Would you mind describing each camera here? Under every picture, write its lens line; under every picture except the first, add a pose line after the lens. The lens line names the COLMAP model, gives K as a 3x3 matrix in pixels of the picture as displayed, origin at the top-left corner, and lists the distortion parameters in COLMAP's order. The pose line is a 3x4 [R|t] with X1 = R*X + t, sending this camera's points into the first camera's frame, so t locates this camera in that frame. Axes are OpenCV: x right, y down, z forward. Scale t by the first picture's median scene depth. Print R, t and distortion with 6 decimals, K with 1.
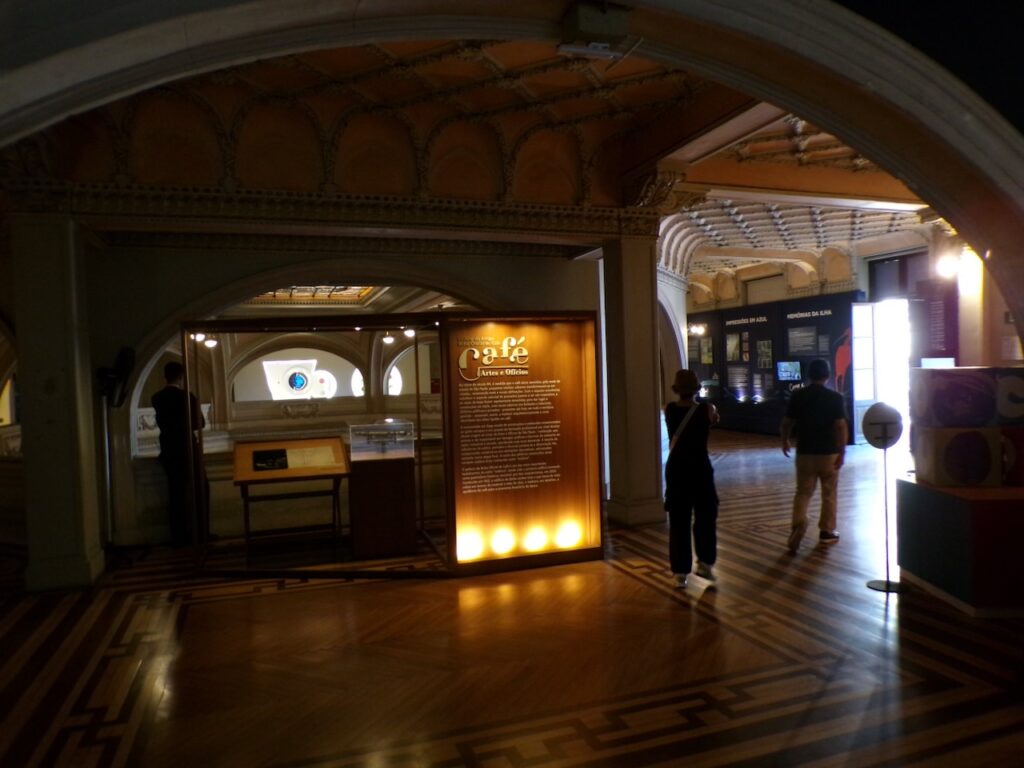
lens RADIAL K [[726.1, 0, 515.5], [0, 726.1, 409.5], [0, 0, 1]] dist [-0.108457, 0.000296]
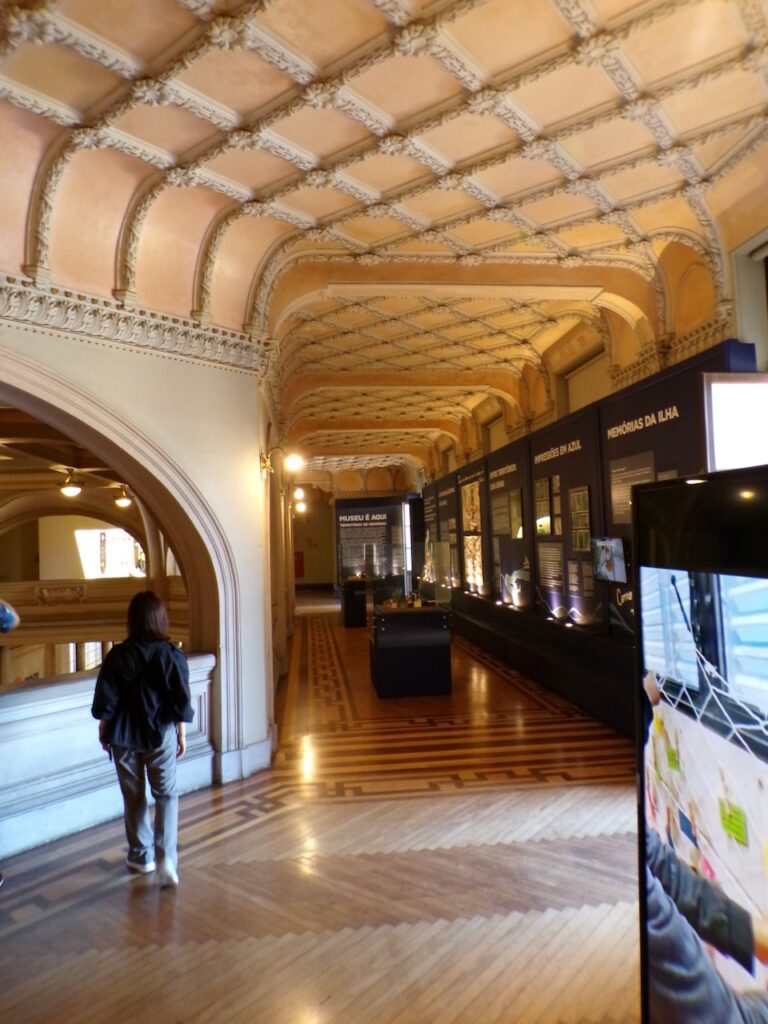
lens RADIAL K [[721.2, 0, 384.0], [0, 721.2, 512.0], [0, 0, 1]] dist [-0.068382, 0.004437]
pose [[0.969394, -0.009700, -0.245318, 0.327491], [-0.010785, 0.996572, -0.082023, -0.041982], [0.245273, 0.082158, 0.965966, 0.503571]]
